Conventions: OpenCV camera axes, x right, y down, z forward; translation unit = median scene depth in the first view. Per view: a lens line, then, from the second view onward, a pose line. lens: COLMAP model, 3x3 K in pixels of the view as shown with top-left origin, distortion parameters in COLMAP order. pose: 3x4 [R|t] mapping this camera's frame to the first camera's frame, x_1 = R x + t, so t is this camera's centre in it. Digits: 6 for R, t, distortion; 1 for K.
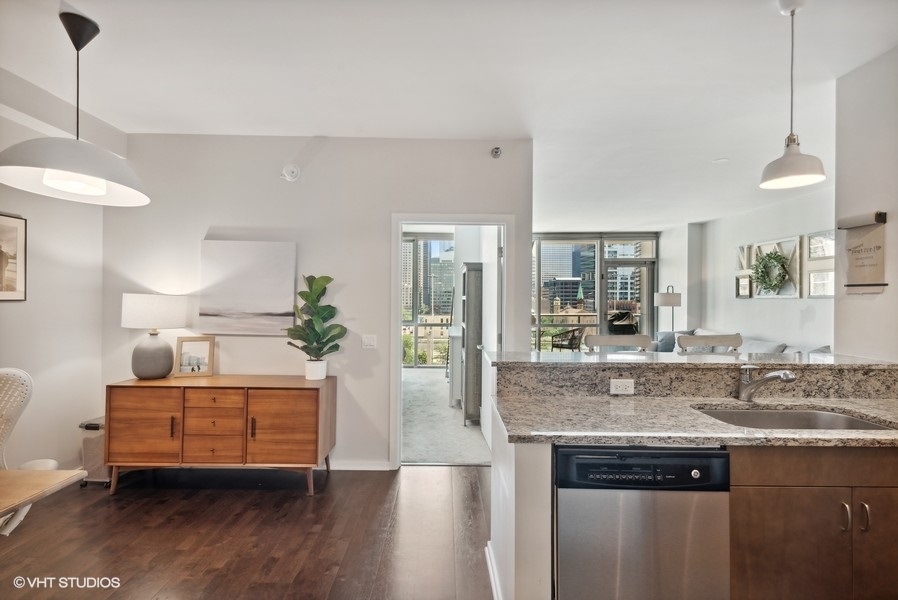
lens RADIAL K [[429.8, 0, 435.7], [0, 429.8, 294.2], [0, 0, 1]] dist [0.000928, -0.000285]
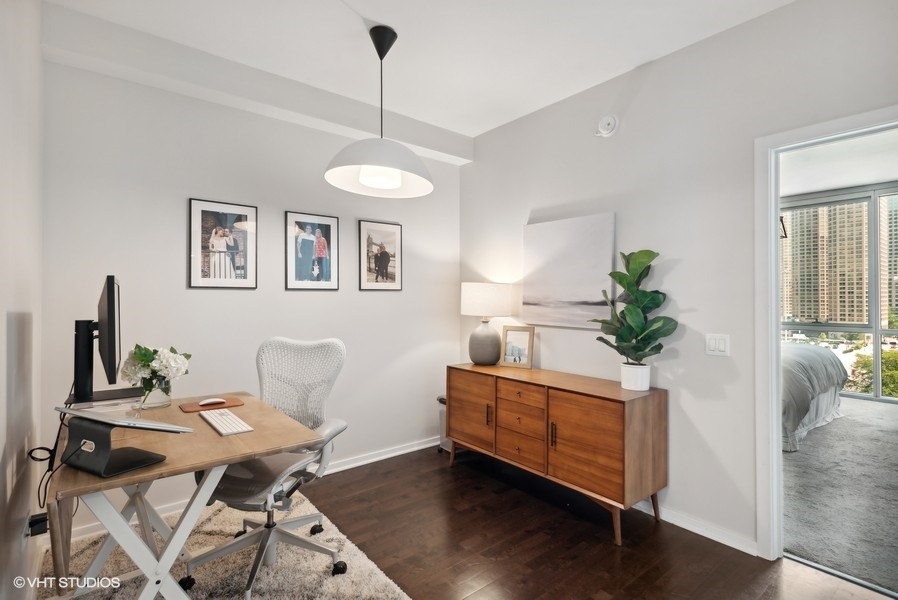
lens RADIAL K [[435.5, 0, 449.8], [0, 435.5, 295.2], [0, 0, 1]] dist [0.003870, 0.000006]
pose [[0.648976, -0.011674, -0.760719, 0.092777], [0.008939, 0.999930, -0.007719, 0.038540], [0.760756, -0.001791, 0.649035, 0.274241]]
